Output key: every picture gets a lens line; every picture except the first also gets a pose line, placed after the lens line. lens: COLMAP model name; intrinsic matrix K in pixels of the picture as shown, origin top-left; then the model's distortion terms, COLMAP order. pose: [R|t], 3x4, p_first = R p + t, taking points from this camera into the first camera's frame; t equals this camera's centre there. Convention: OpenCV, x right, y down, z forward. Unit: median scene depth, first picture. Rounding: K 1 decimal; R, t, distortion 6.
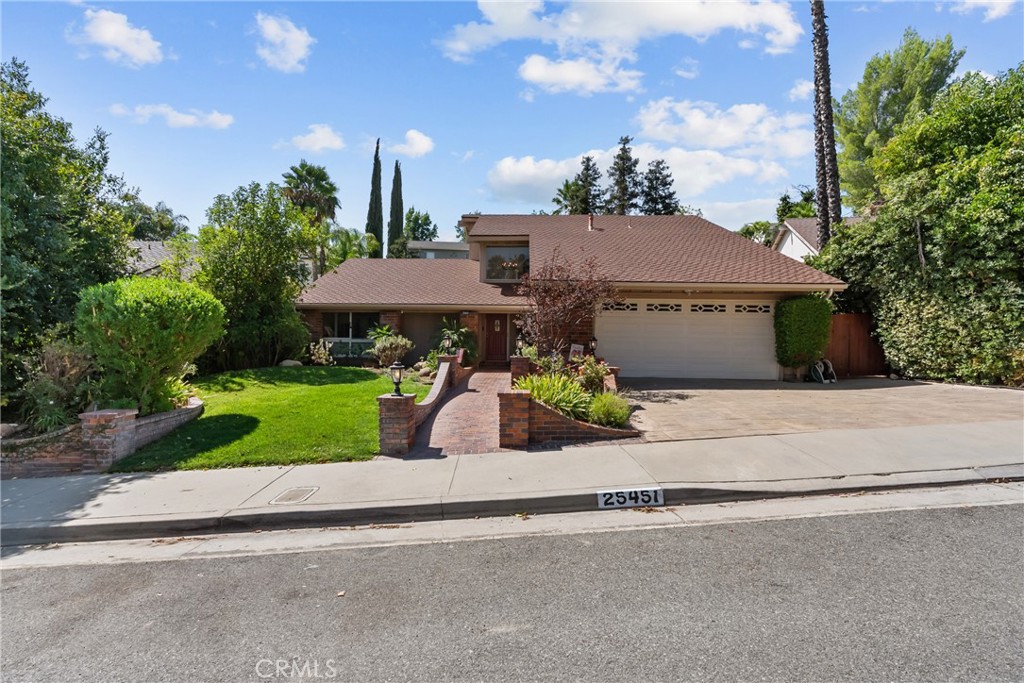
lens RADIAL K [[463.4, 0, 512.0], [0, 463.4, 341.5], [0, 0, 1]] dist [-0.011197, 0.000640]
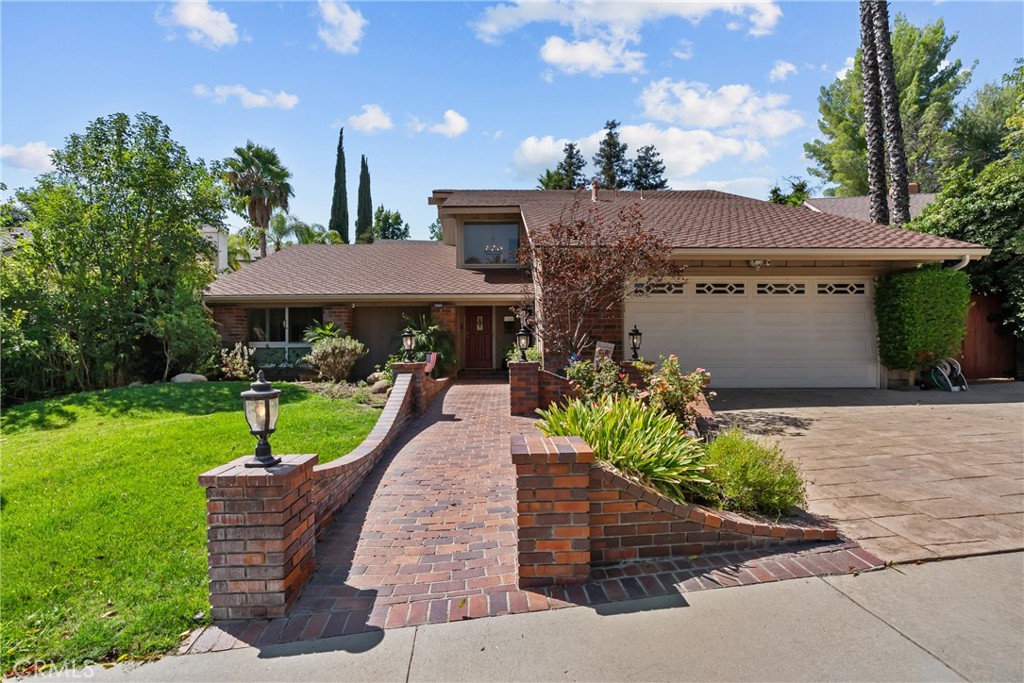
lens RADIAL K [[463.4, 0, 512.0], [0, 463.4, 341.5], [0, 0, 1]] dist [-0.011197, 0.000640]
pose [[0.998522, -0.017538, 0.051450, -0.020627], [0.018157, 0.999768, -0.011578, 0.007742], [-0.051235, 0.012495, 0.998608, 0.245088]]
